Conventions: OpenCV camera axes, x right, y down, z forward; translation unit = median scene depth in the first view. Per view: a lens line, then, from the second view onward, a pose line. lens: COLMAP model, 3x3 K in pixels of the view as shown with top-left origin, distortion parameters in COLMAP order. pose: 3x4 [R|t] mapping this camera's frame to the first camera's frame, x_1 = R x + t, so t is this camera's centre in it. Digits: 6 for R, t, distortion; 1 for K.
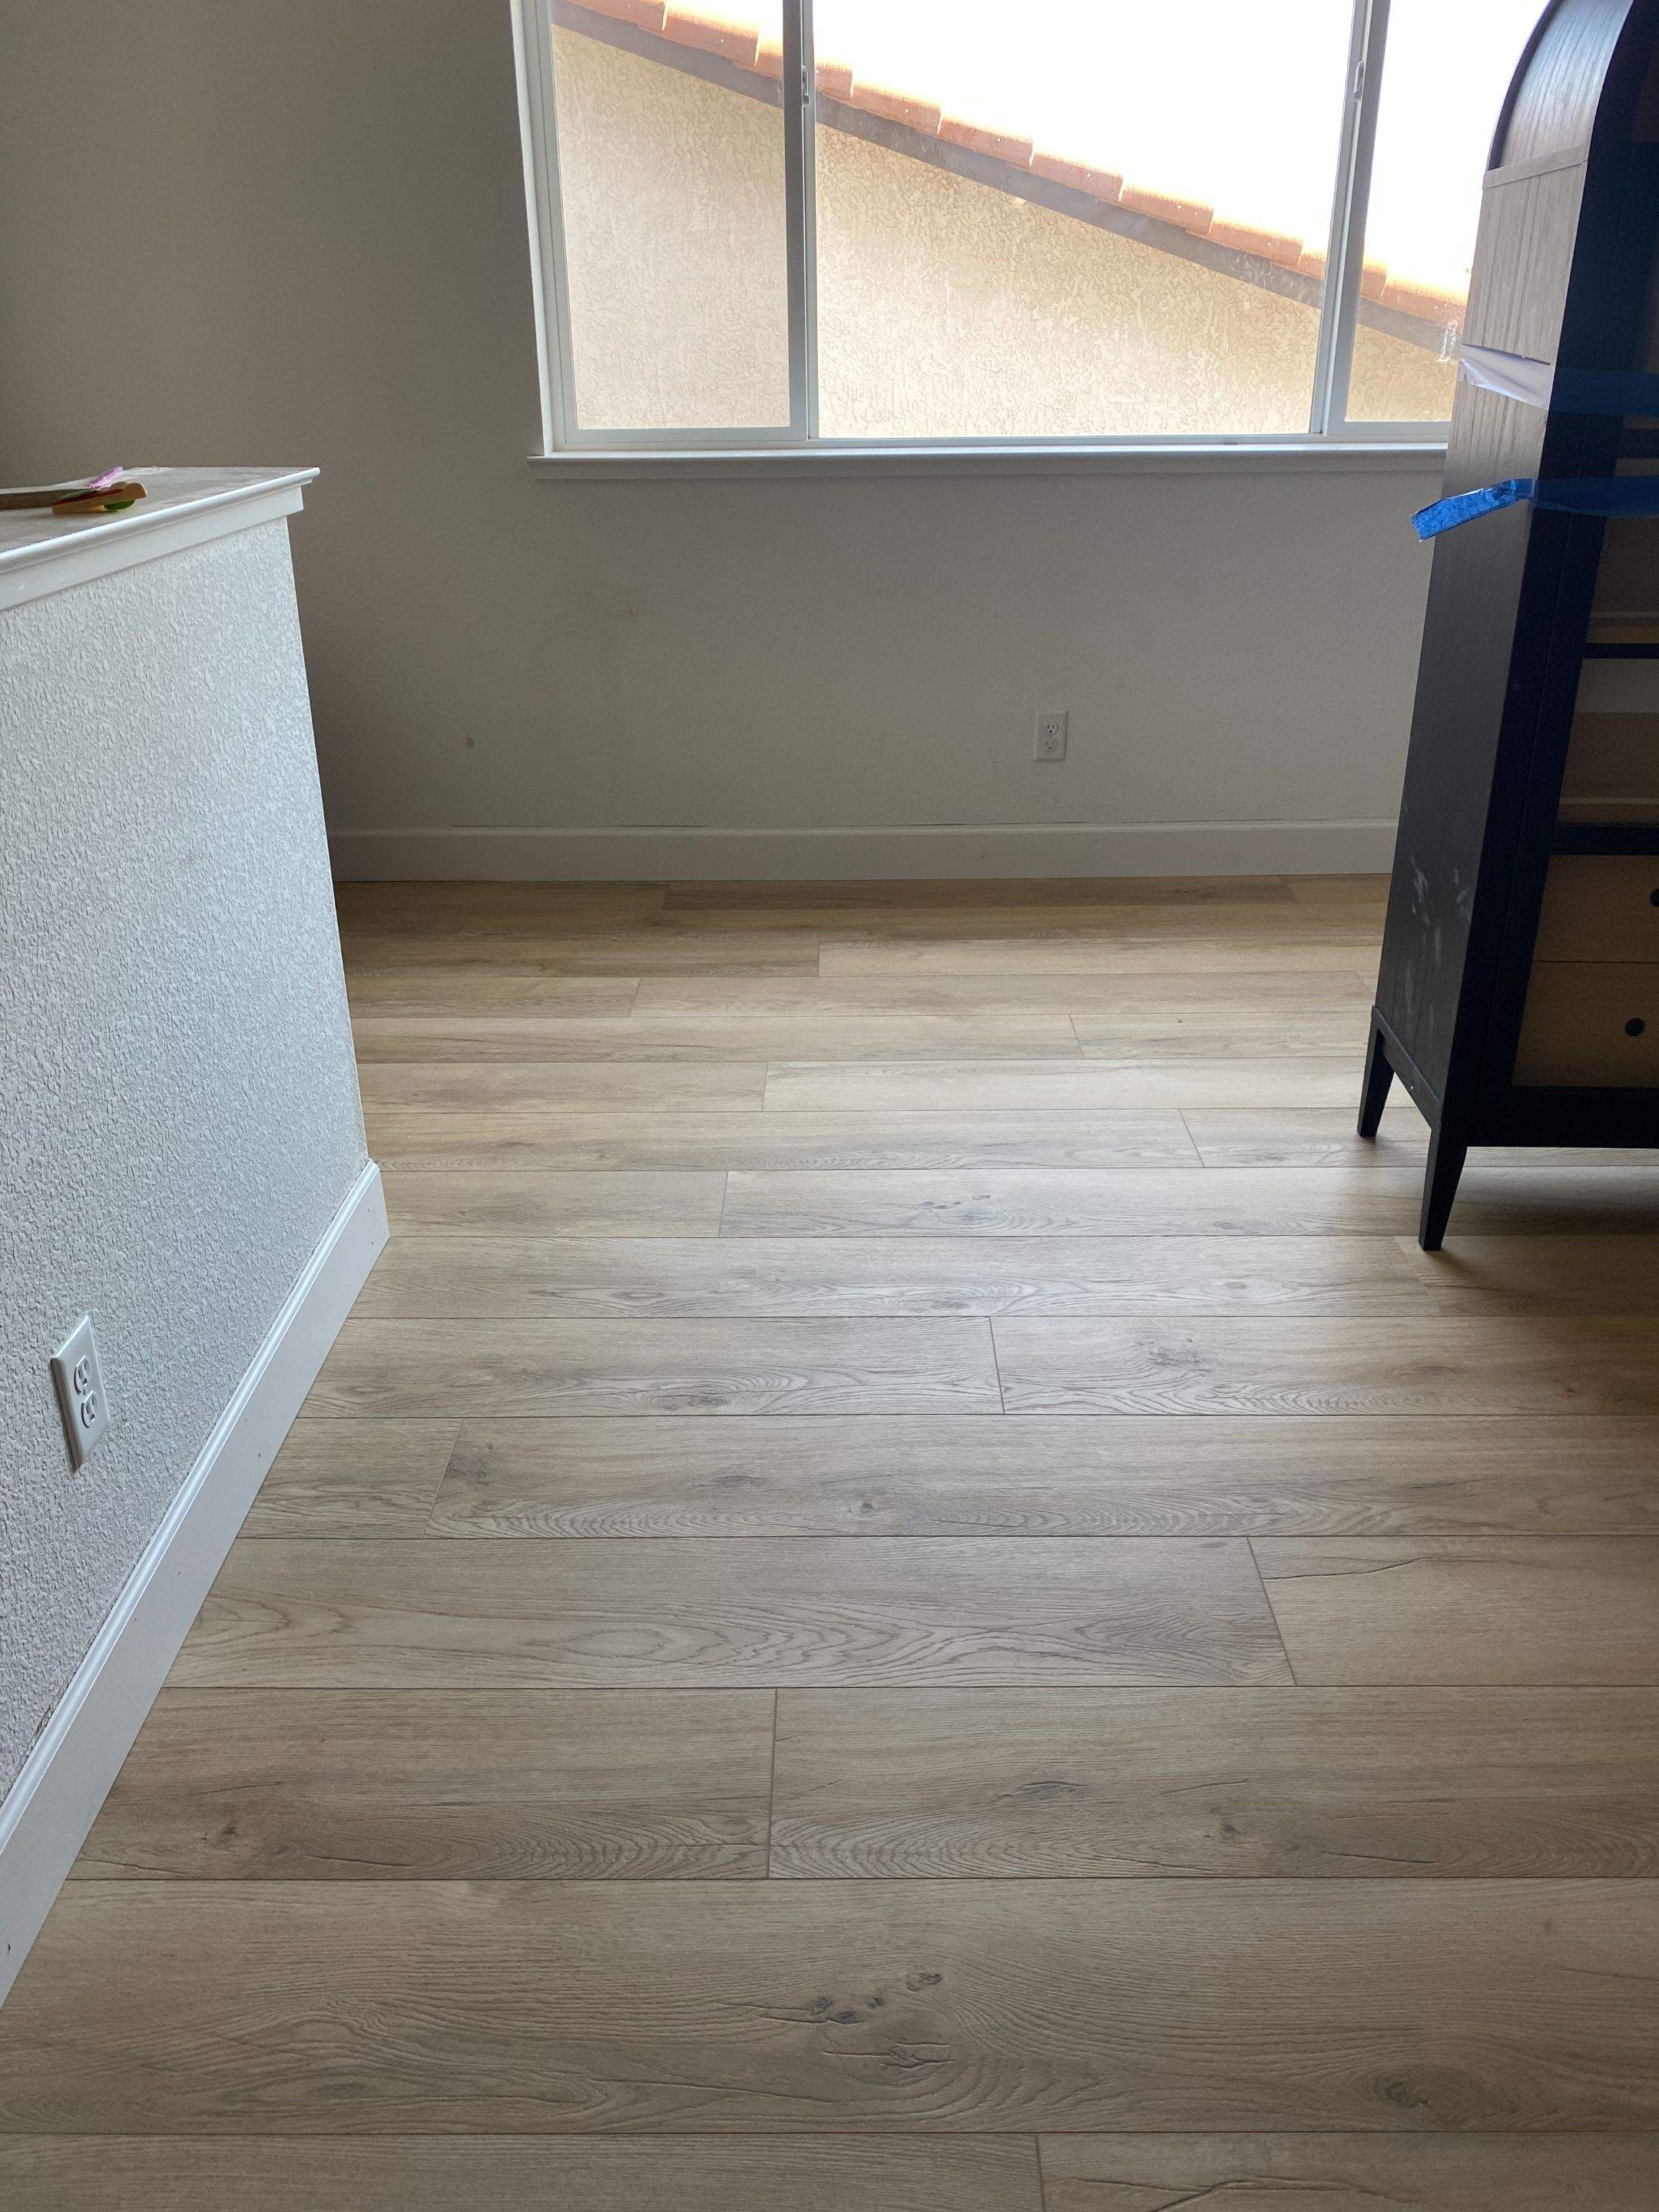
lens RADIAL K [[1735.1, 0, 840.0], [0, 1735.1, 1110.8], [0, 0, 1]] dist [0.014402, 0.001888]
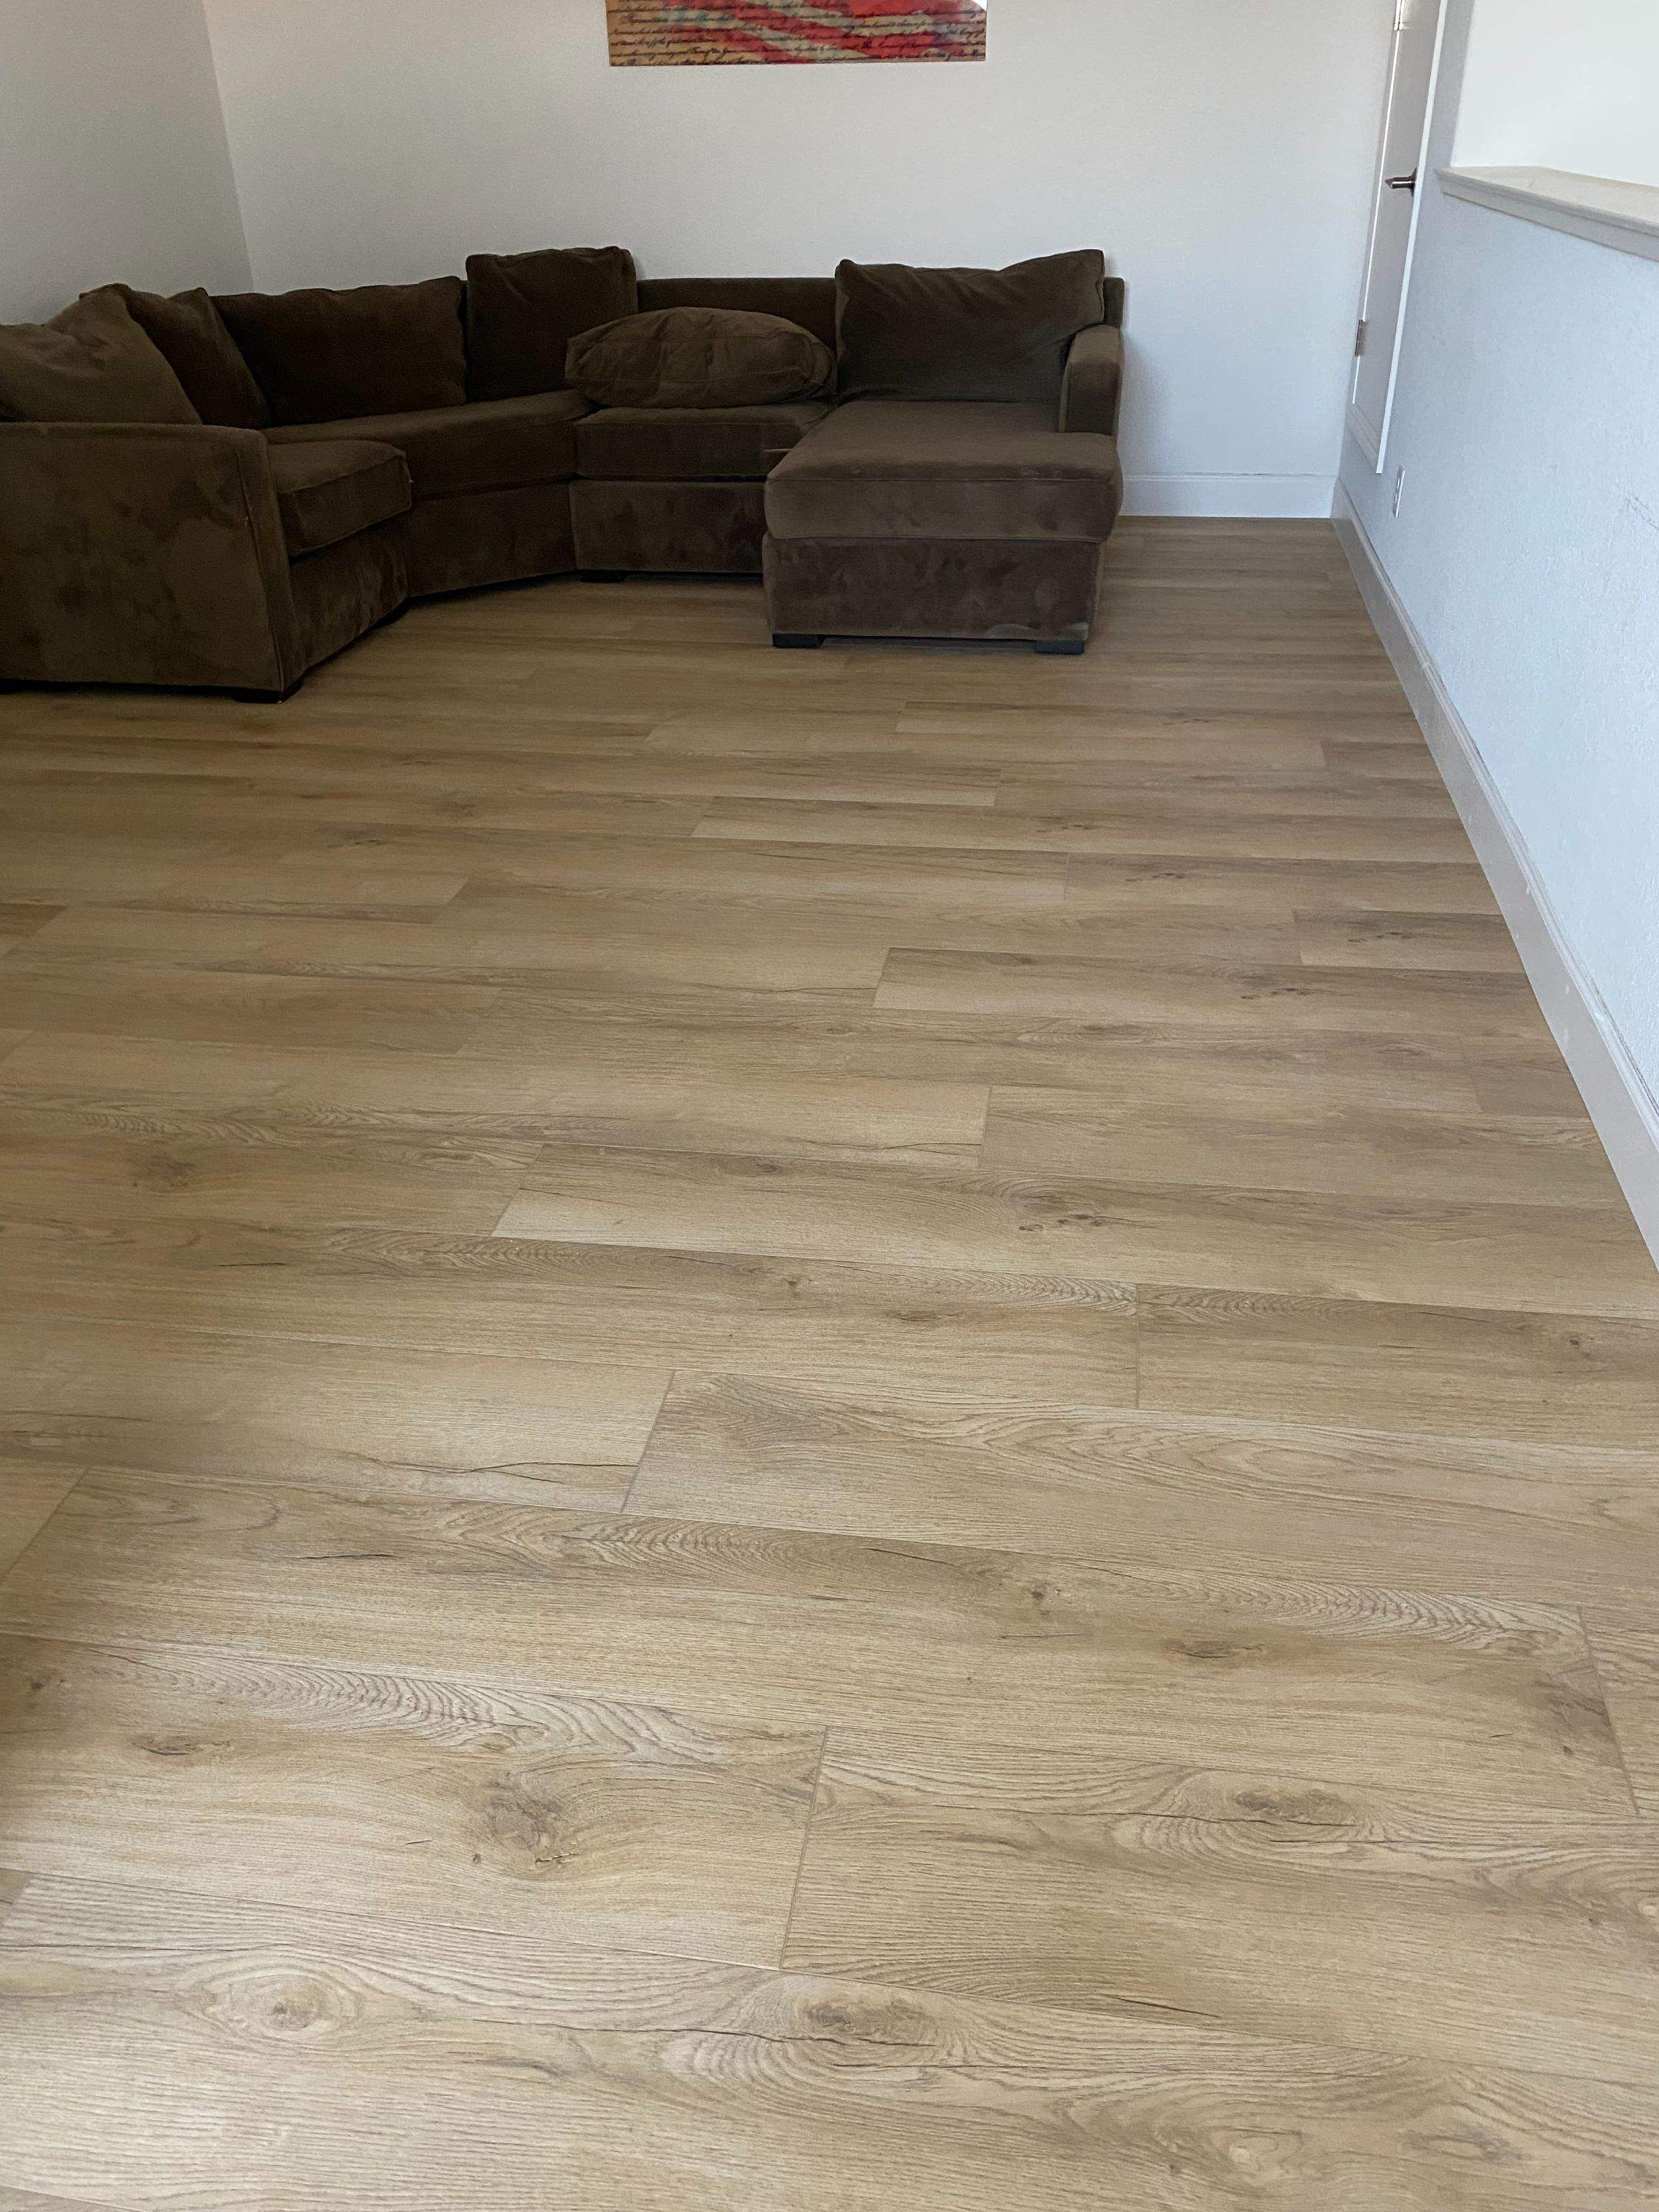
lens RADIAL K [[1735.1, 0, 853.8], [0, 1735.1, 1095.8], [0, 0, 1]] dist [0.014402, 0.001888]
pose [[-0.989655, -0.045123, 0.136189, -0.000078], [0.083689, 0.589460, 0.803451, -0.665762], [-0.116532, 0.806536, -0.579586, 1.478195]]
